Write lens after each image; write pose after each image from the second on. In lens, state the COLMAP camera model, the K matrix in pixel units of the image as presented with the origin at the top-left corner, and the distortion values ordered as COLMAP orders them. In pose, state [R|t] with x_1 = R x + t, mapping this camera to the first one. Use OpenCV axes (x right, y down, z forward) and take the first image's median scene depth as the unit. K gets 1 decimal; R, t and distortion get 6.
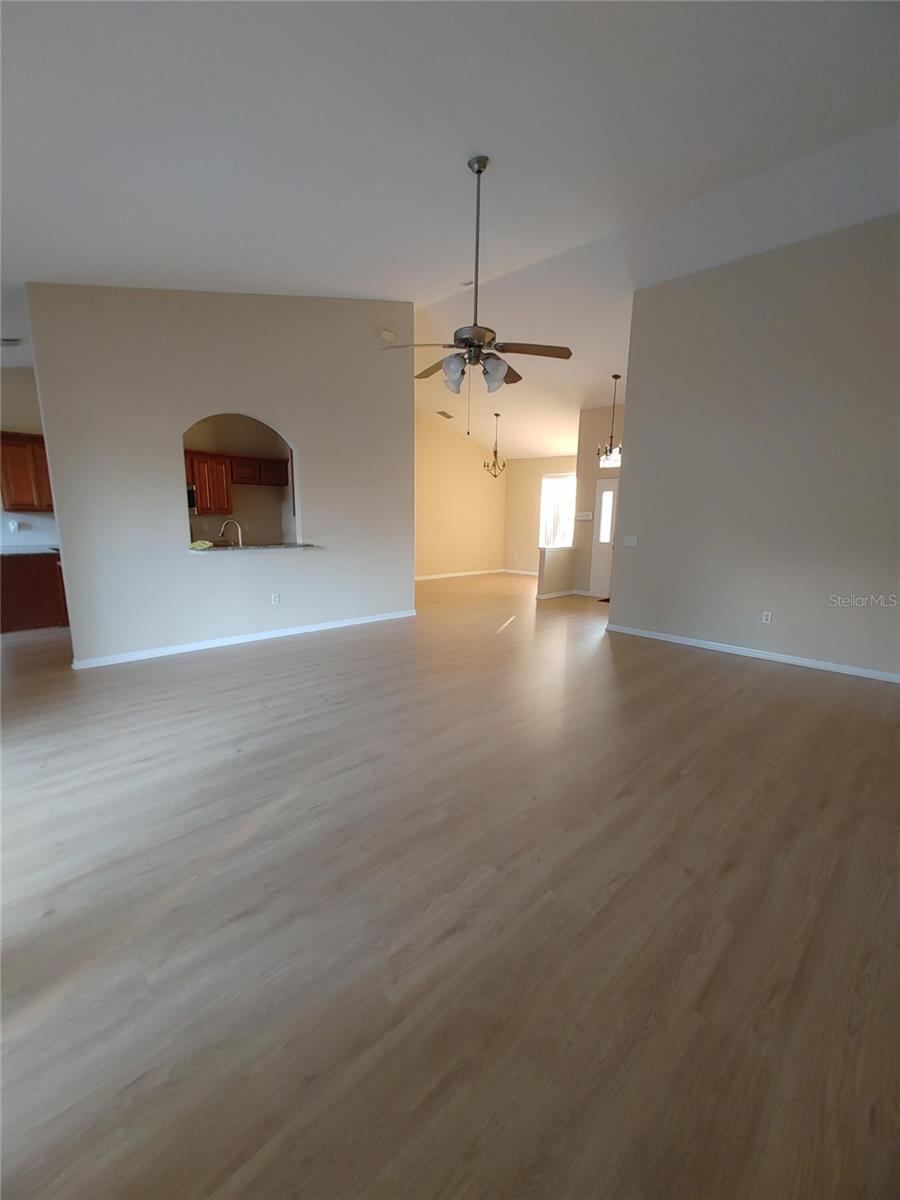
lens RADIAL K [[518.1, 0, 454.2], [0, 518.1, 590.3], [0, 0, 1]] dist [0.001867, 0.001601]
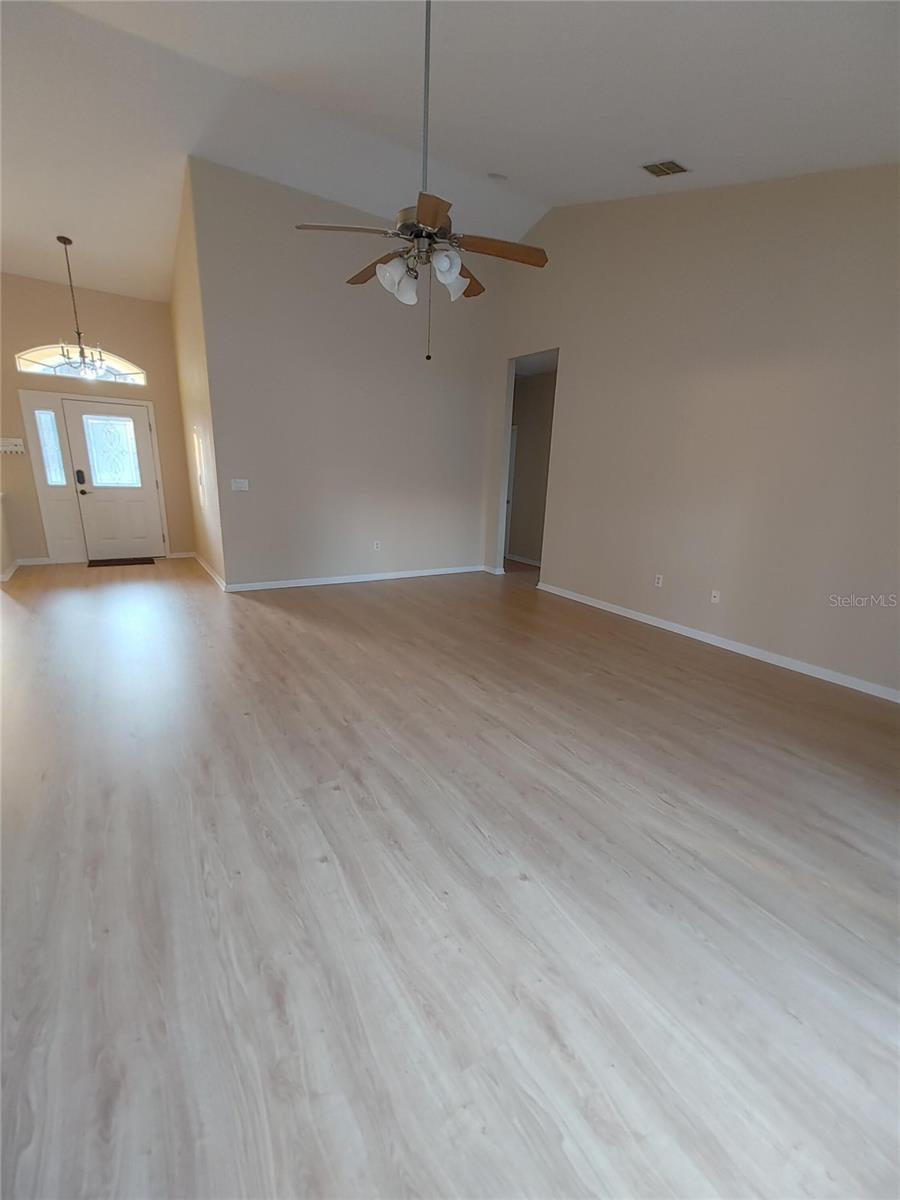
lens RADIAL K [[518.1, 0, 445.8], [0, 518.1, 604.3], [0, 0, 1]] dist [0.001867, 0.001601]
pose [[0.219549, -0.256742, 0.941213, -0.969438], [0.100122, 0.965587, 0.240036, -0.160115], [-0.970450, 0.041537, 0.237699, 0.978664]]
